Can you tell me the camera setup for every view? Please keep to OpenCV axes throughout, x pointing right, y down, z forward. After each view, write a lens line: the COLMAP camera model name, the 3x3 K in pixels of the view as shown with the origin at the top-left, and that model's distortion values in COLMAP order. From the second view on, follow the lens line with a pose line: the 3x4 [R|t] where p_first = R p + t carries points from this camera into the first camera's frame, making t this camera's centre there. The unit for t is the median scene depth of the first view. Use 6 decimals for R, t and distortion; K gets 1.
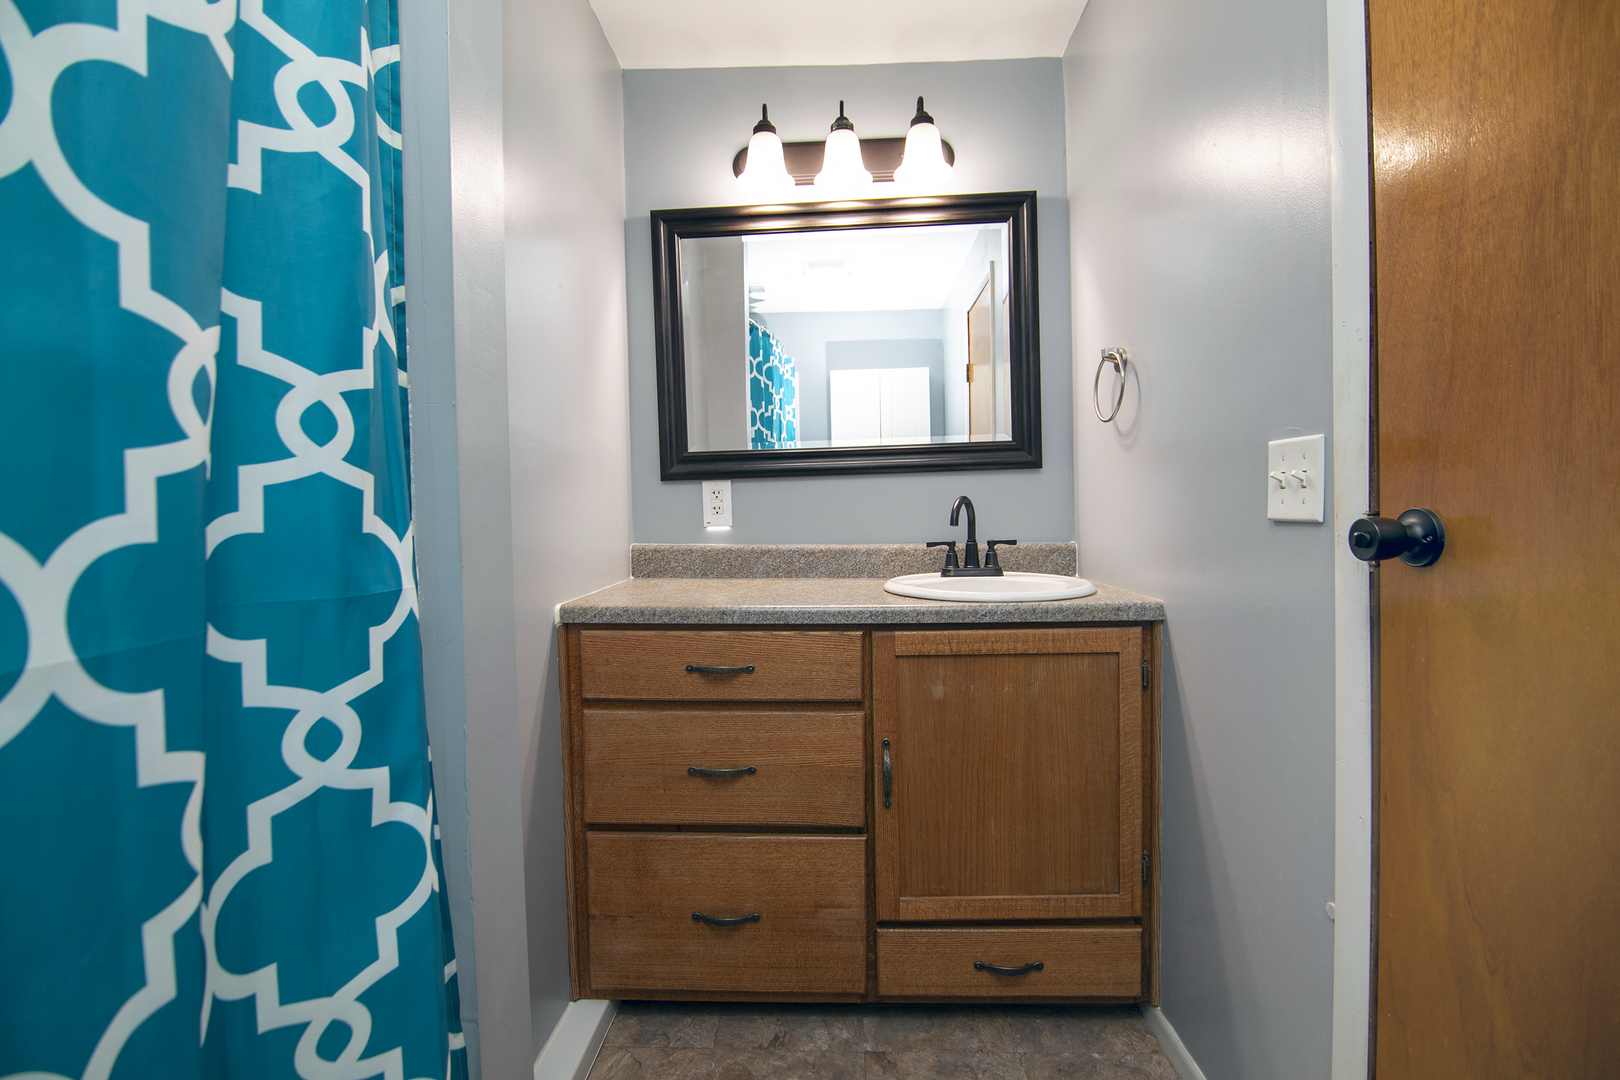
lens RADIAL K [[725.7, 0, 813.0], [0, 725.7, 530.0], [0, 0, 1]] dist [-0.005002, -0.008615]
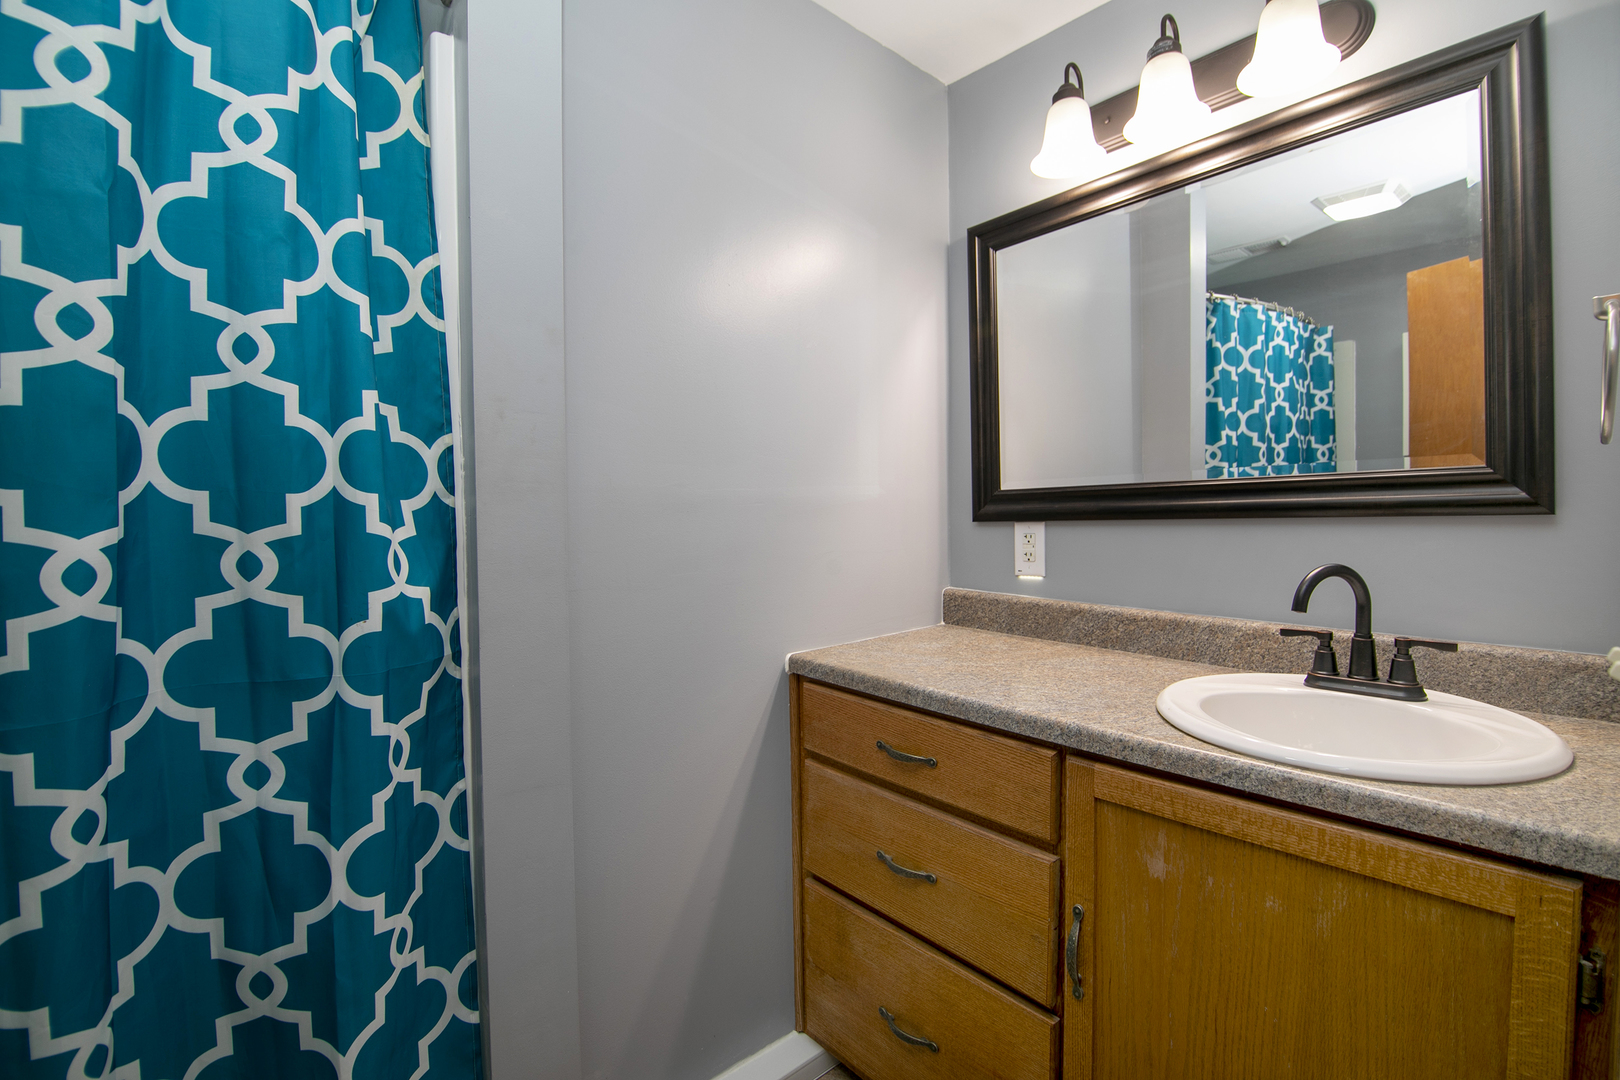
lens RADIAL K [[725.7, 0, 810.5], [0, 725.7, 527.7], [0, 0, 1]] dist [-0.005002, -0.008615]
pose [[0.686798, 0.027319, -0.726335, 0.428921], [-0.019196, 0.999627, 0.019447, -0.100697], [0.726595, 0.000587, 0.687066, 0.298666]]
